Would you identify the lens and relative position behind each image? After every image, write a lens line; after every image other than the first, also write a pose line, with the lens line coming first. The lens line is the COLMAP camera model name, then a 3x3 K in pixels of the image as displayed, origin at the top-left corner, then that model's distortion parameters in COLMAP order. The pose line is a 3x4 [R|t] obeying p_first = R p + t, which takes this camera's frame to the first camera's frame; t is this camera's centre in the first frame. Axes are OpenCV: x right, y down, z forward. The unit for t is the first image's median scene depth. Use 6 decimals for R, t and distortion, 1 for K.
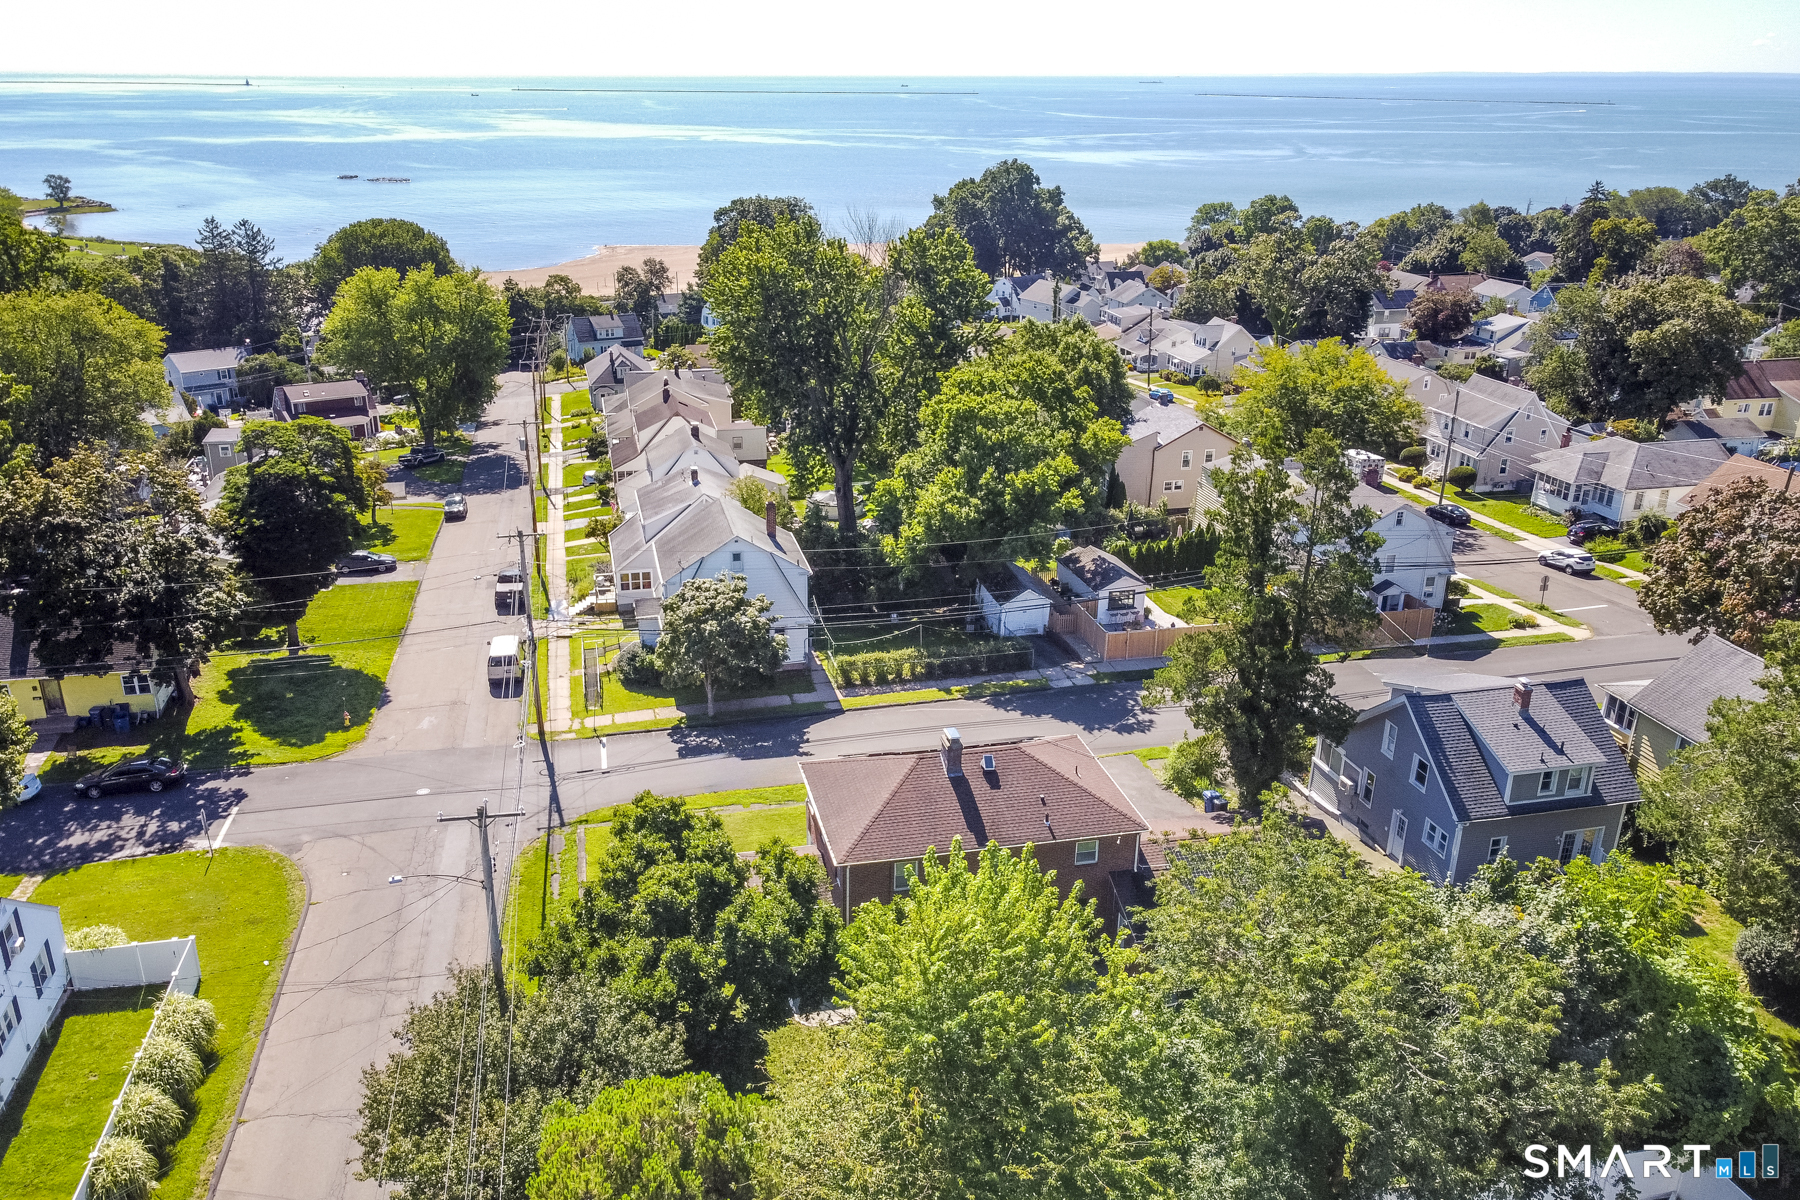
lens RADIAL K [[1352.7, 0, 869.4], [0, 1352.7, 598.2], [0, 0, 1]] dist [0.012124, 0.004986]
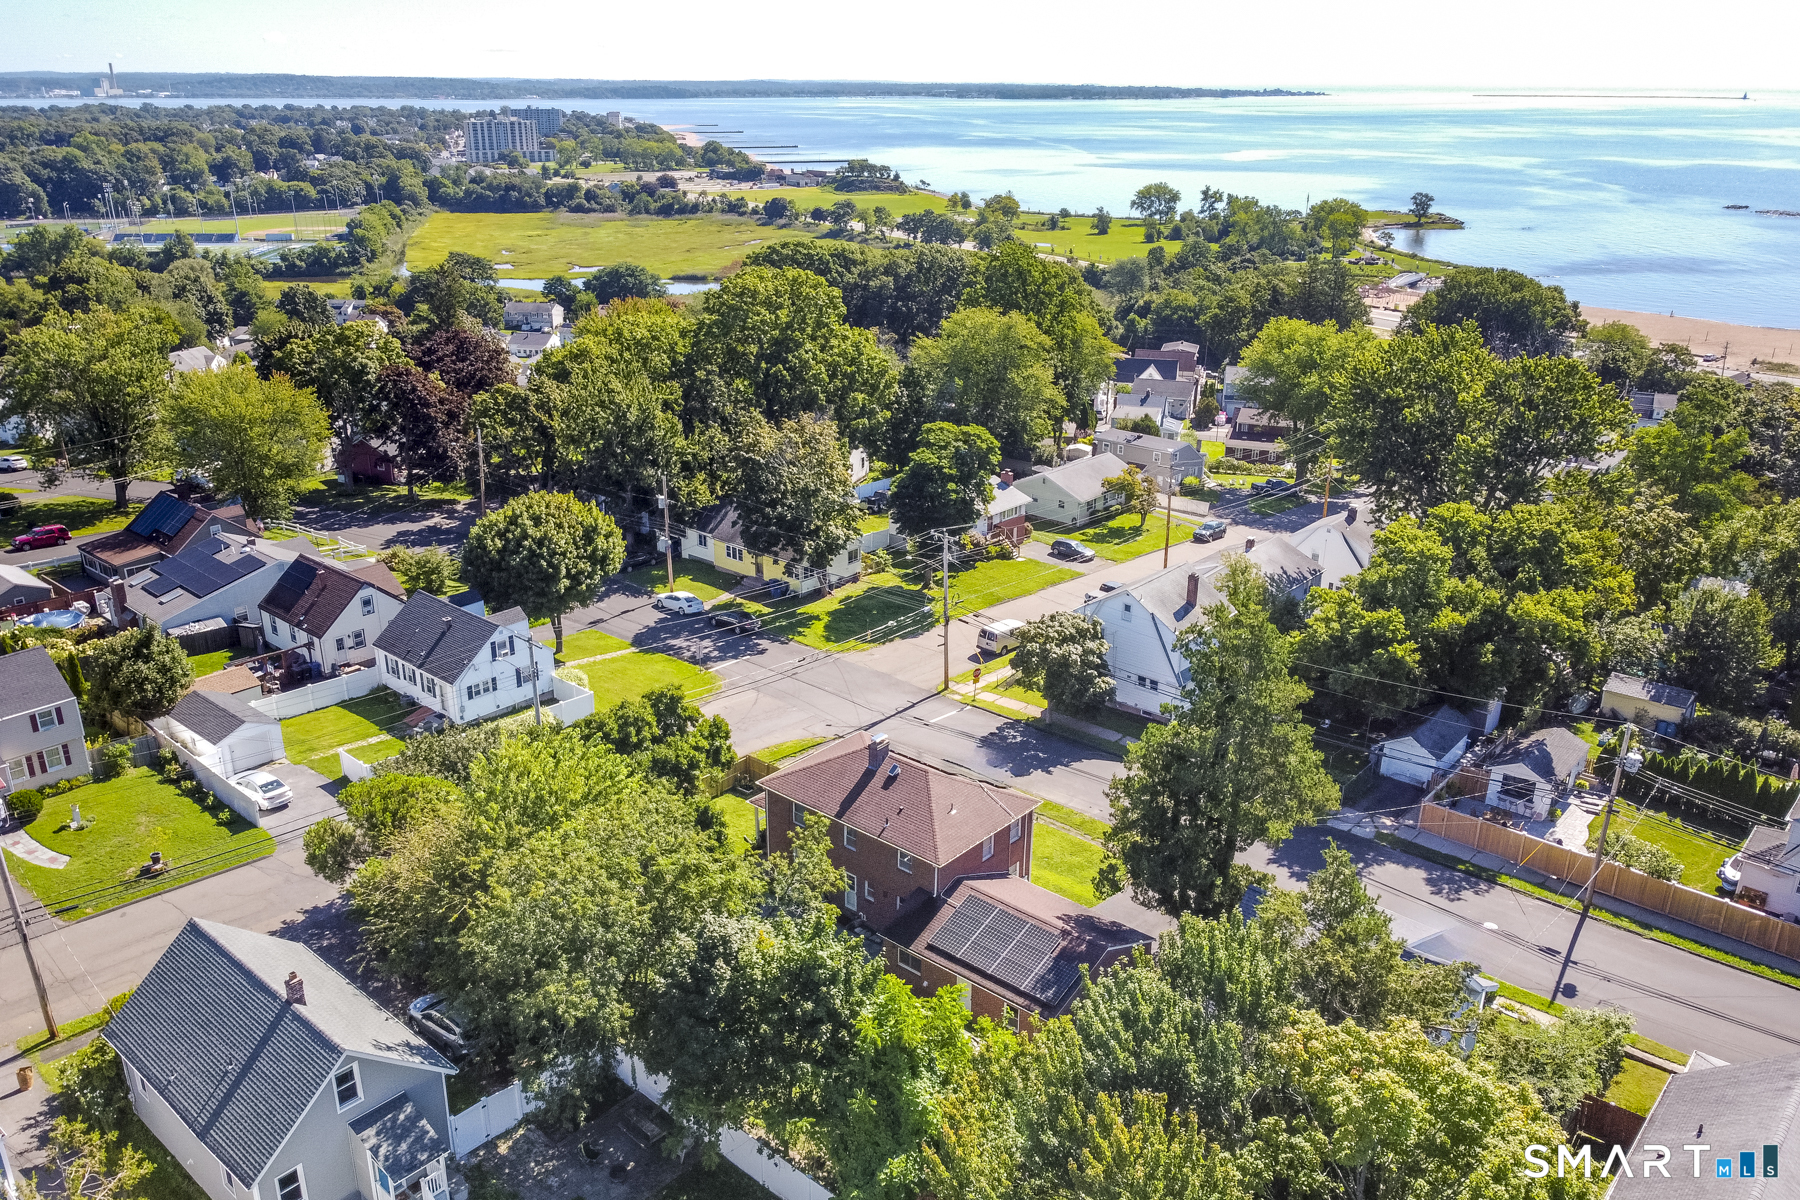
lens RADIAL K [[1352.7, 0, 869.4], [0, 1352.7, 598.2], [0, 0, 1]] dist [0.012124, 0.004986]
pose [[0.587643, 0.279210, -0.759419, 0.605840], [-0.286318, 0.949603, 0.127578, -0.114756], [0.756768, 0.142465, 0.637971, 0.088324]]
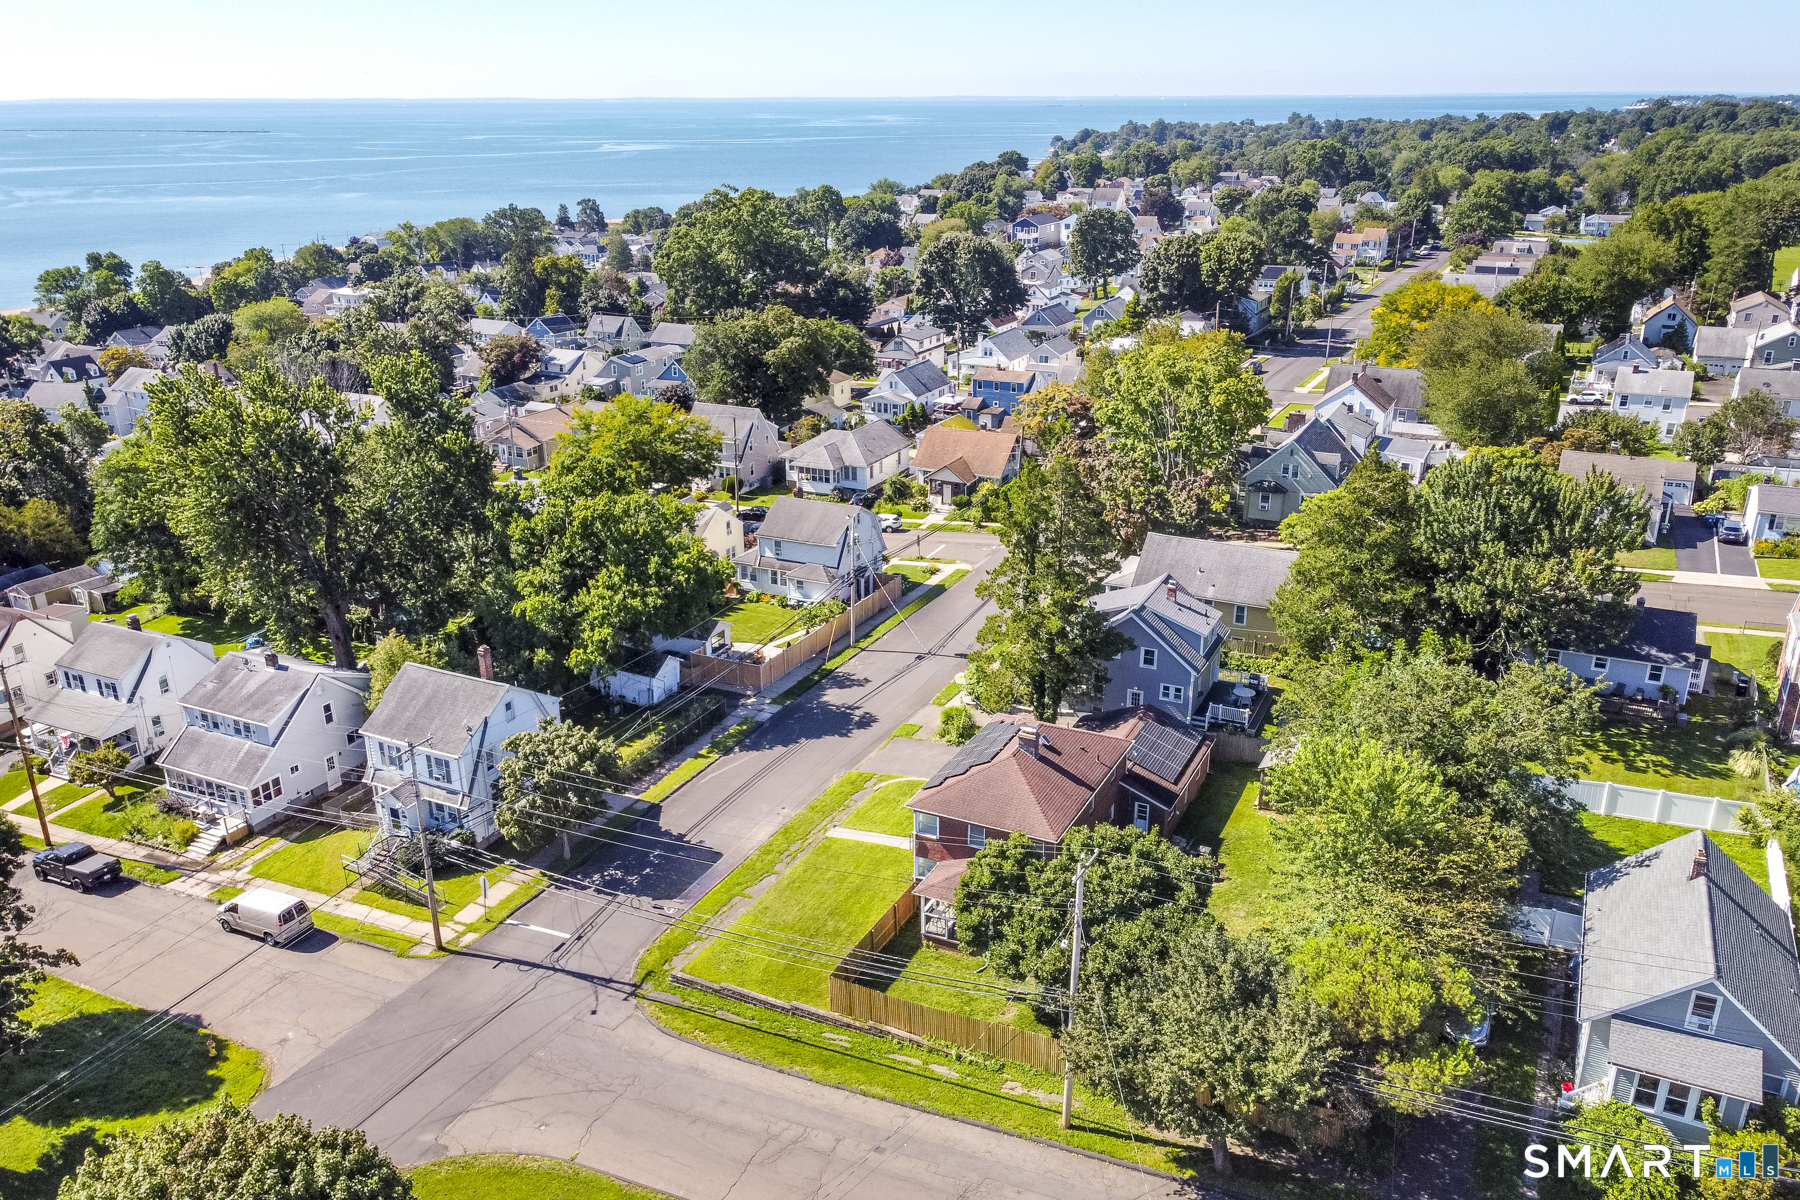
lens RADIAL K [[1352.7, 0, 869.4], [0, 1352.7, 598.2], [0, 0, 1]] dist [0.012124, 0.004986]
pose [[0.640214, -0.277384, 0.716369, -0.580038], [0.290644, 0.950675, 0.108362, -0.128172], [-0.711092, 0.138833, 0.689256, 0.104121]]
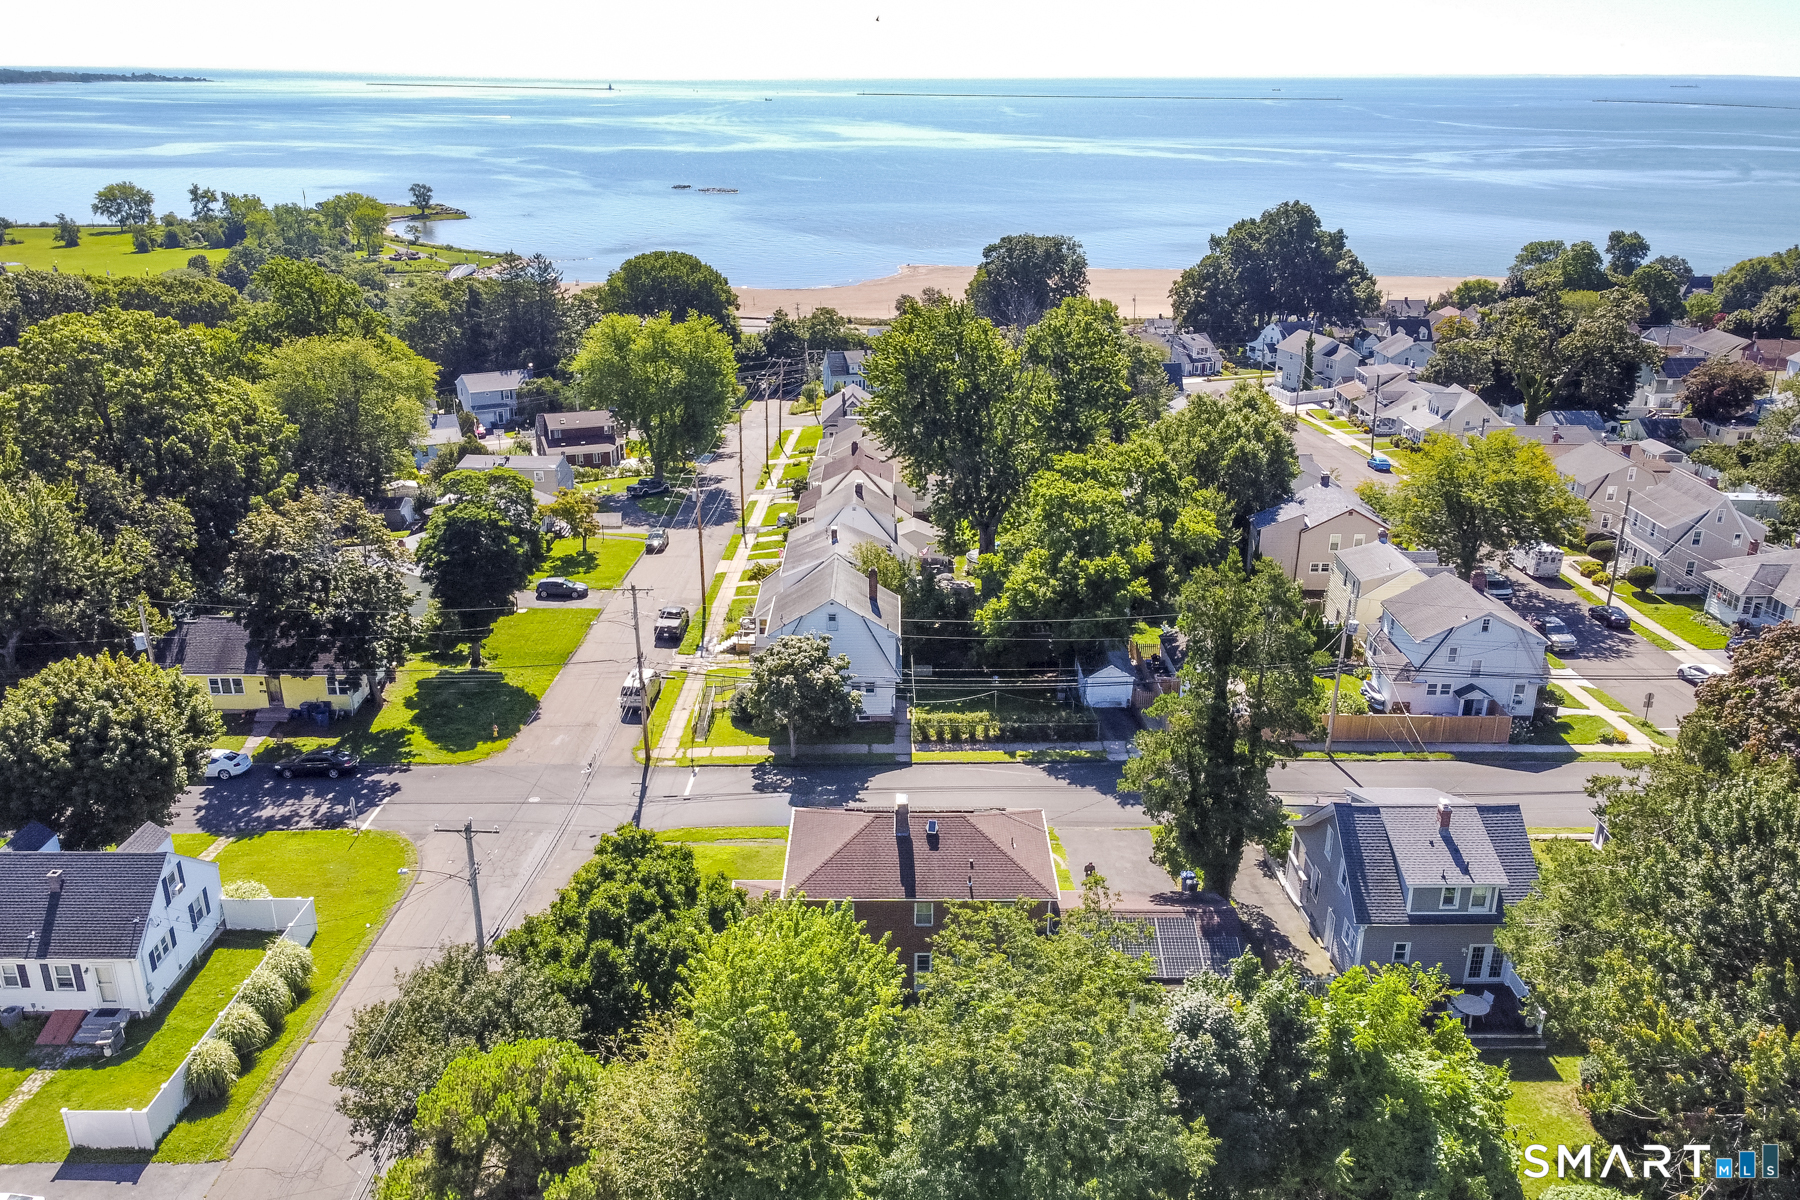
lens RADIAL K [[1402.2, 0, 913.2], [0, 1402.2, 607.7], [0, 0, 1]] dist [0.006990, 0.002069]
pose [[0.979326, 0.073763, -0.188359, 0.173217], [-0.075466, 0.997147, -0.001875, -0.038820], [0.187683, 0.016051, 0.982099, -0.119130]]
